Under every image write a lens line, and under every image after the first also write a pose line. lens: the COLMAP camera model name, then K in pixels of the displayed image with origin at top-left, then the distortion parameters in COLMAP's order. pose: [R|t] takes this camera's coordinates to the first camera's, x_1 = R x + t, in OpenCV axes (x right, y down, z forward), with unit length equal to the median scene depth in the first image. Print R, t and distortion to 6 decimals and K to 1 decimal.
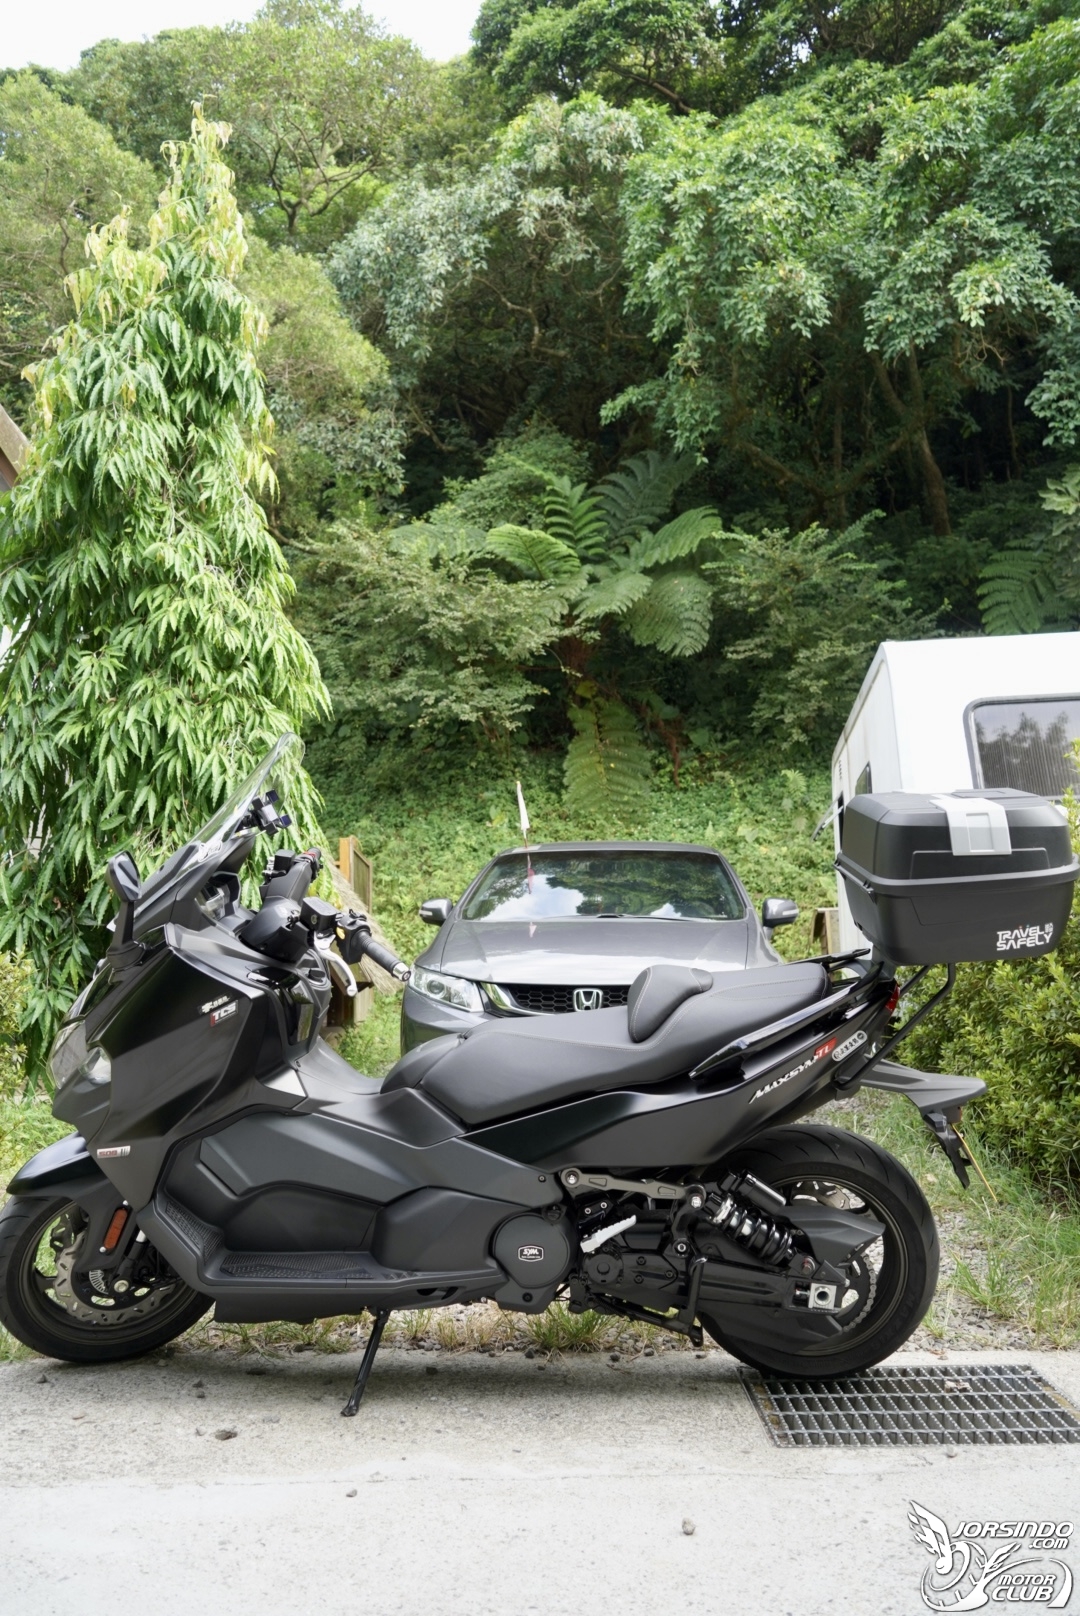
lens RADIAL K [[1281.8, 0, 540.0], [0, 1281.8, 808.0], [0, 0, 1]] dist [-0.036125, -0.002212]
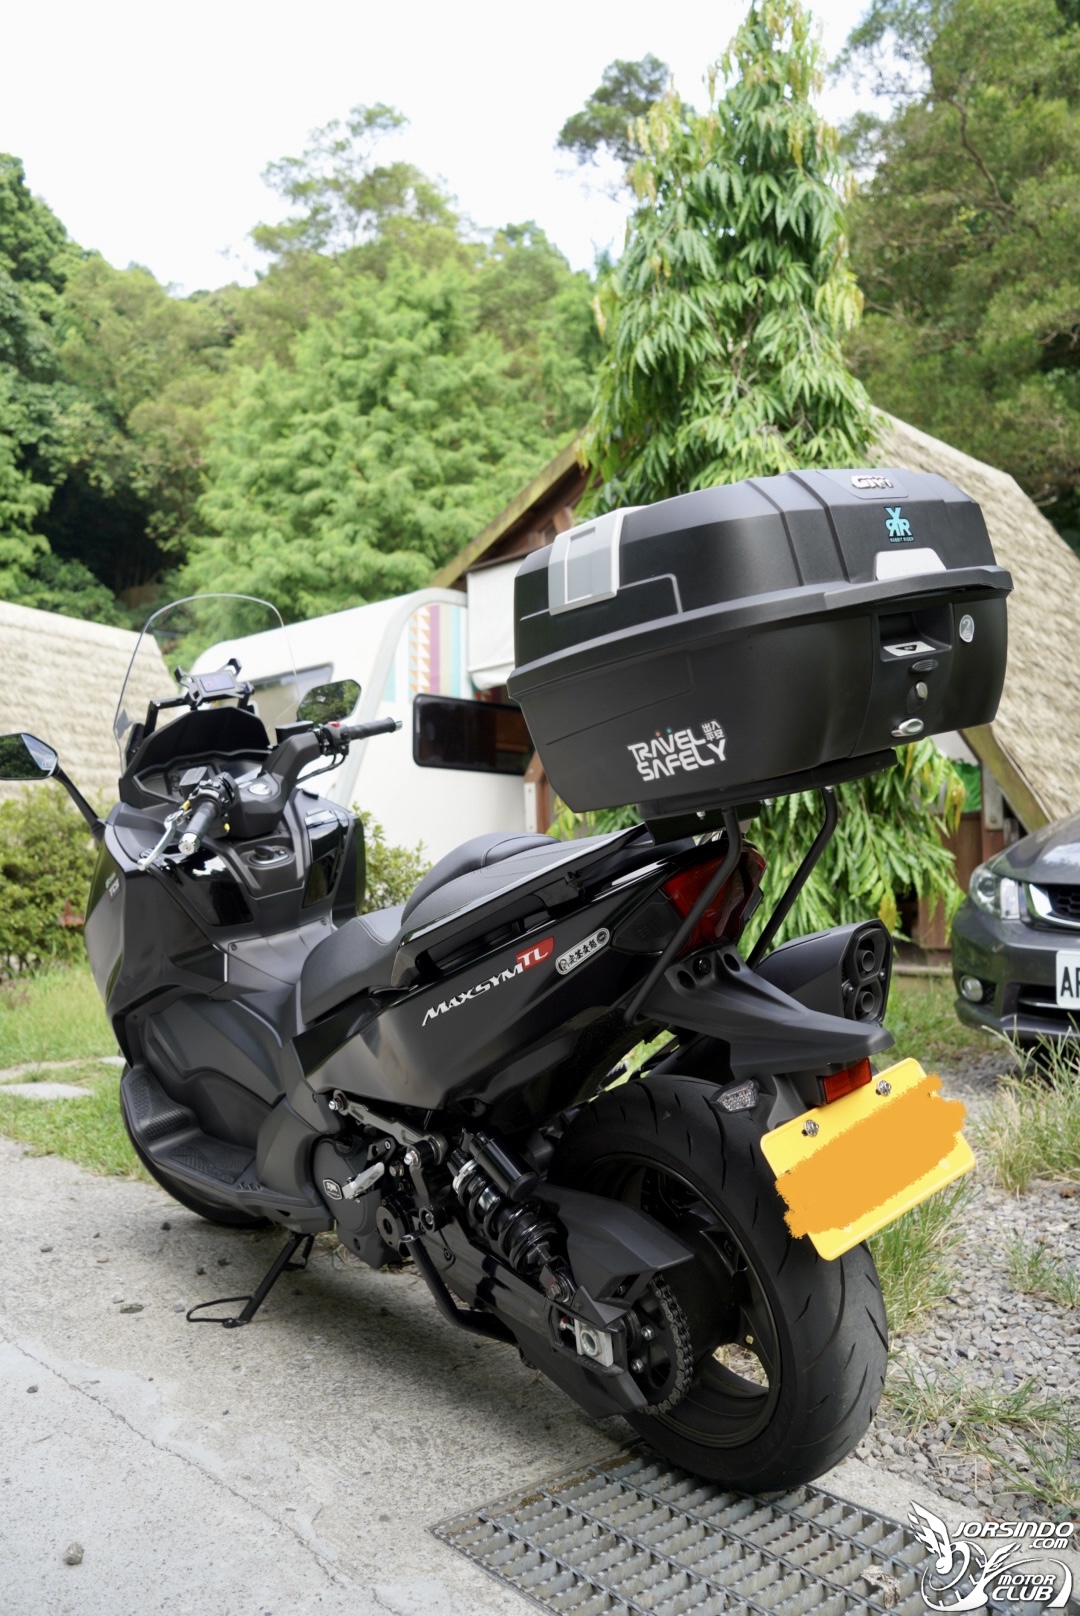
lens RADIAL K [[1281.8, 0, 540.0], [0, 1281.8, 808.0], [0, 0, 1]] dist [-0.036125, -0.002212]
pose [[0.659962, -0.040832, -0.750189, 0.706082], [0.088503, 0.995795, 0.023658, 0.102771], [0.746068, -0.082007, 0.660800, 0.592920]]
